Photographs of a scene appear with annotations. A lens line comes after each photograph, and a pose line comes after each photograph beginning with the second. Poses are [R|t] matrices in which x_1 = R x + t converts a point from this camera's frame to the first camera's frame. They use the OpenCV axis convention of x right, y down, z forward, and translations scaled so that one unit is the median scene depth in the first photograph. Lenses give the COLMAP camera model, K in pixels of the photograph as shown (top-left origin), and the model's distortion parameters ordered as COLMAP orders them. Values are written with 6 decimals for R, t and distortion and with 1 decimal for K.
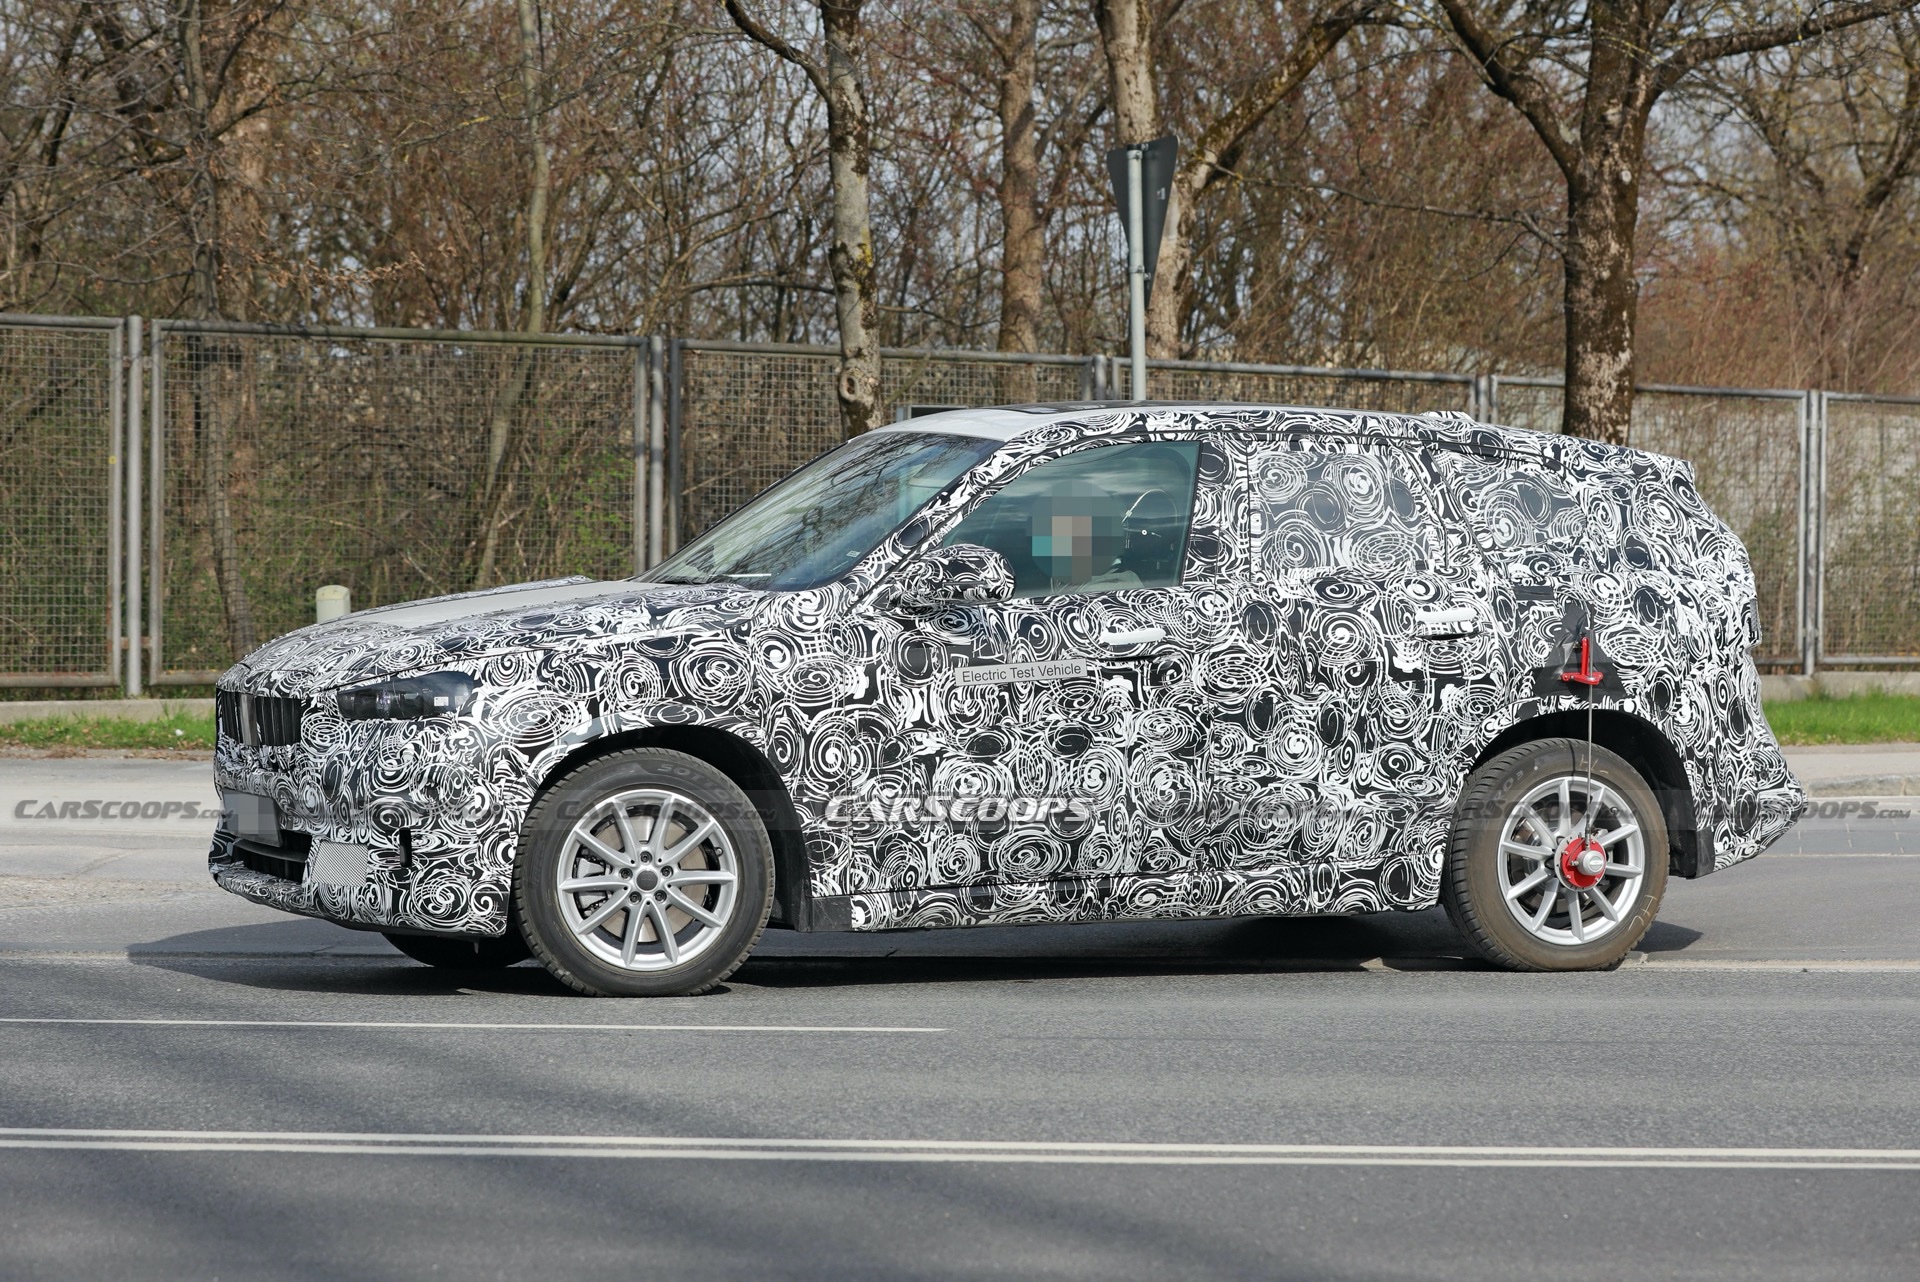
lens RADIAL K [[5313.2, 0, 972.1], [0, 5313.2, 659.1], [0, 0, 1]] dist [-0.322254, 0.000000]
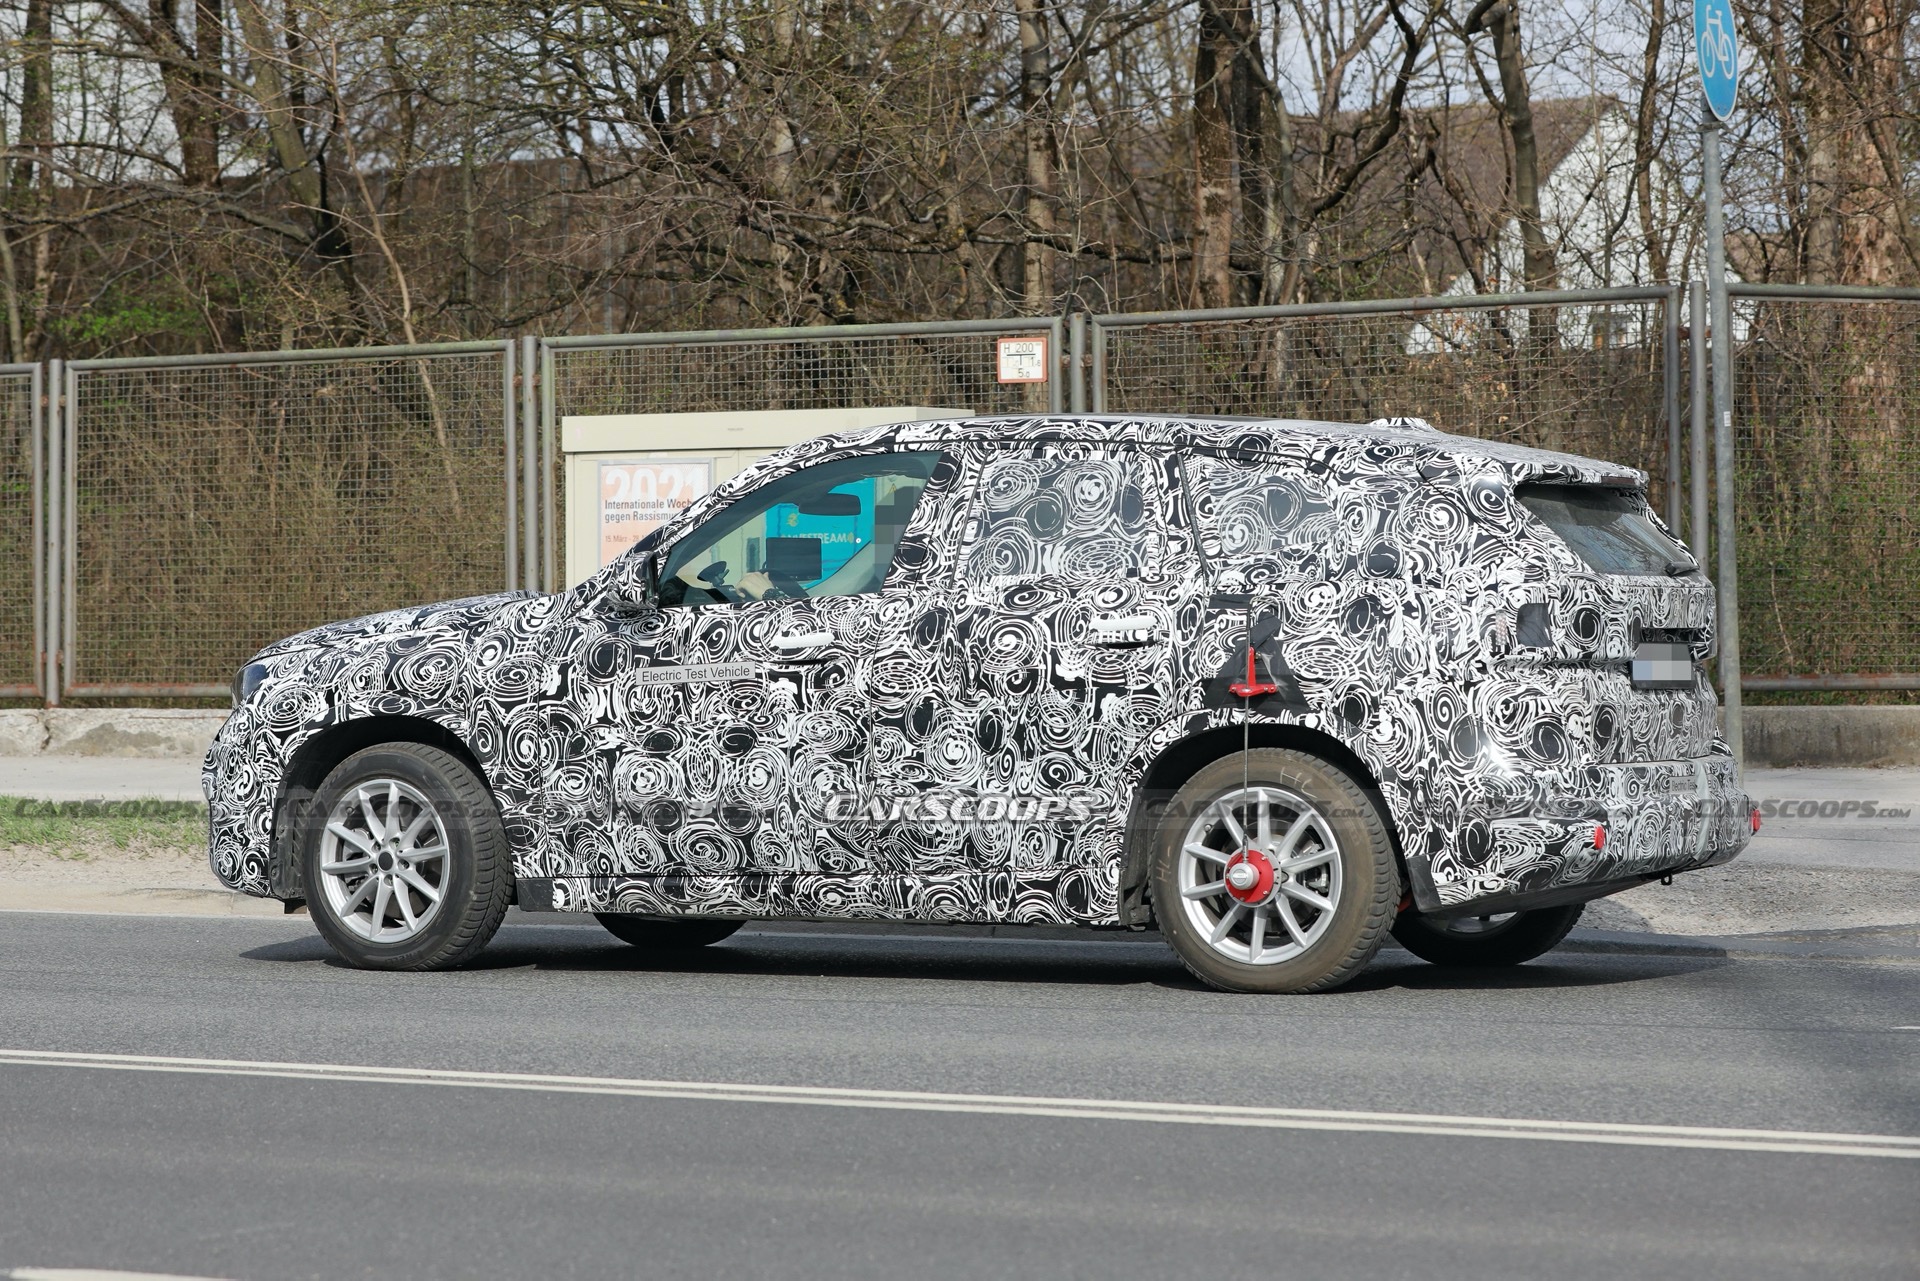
lens RADIAL K [[5313.2, 0, 971.9], [0, 5313.2, 652.7], [0, 0, 1]] dist [-0.322254, 0.000000]
pose [[0.657310, 0.000316, -0.753620, 0.816486], [-0.027134, 0.999361, -0.023247, 0.020818], [0.753131, 0.035729, 0.656899, 0.344450]]
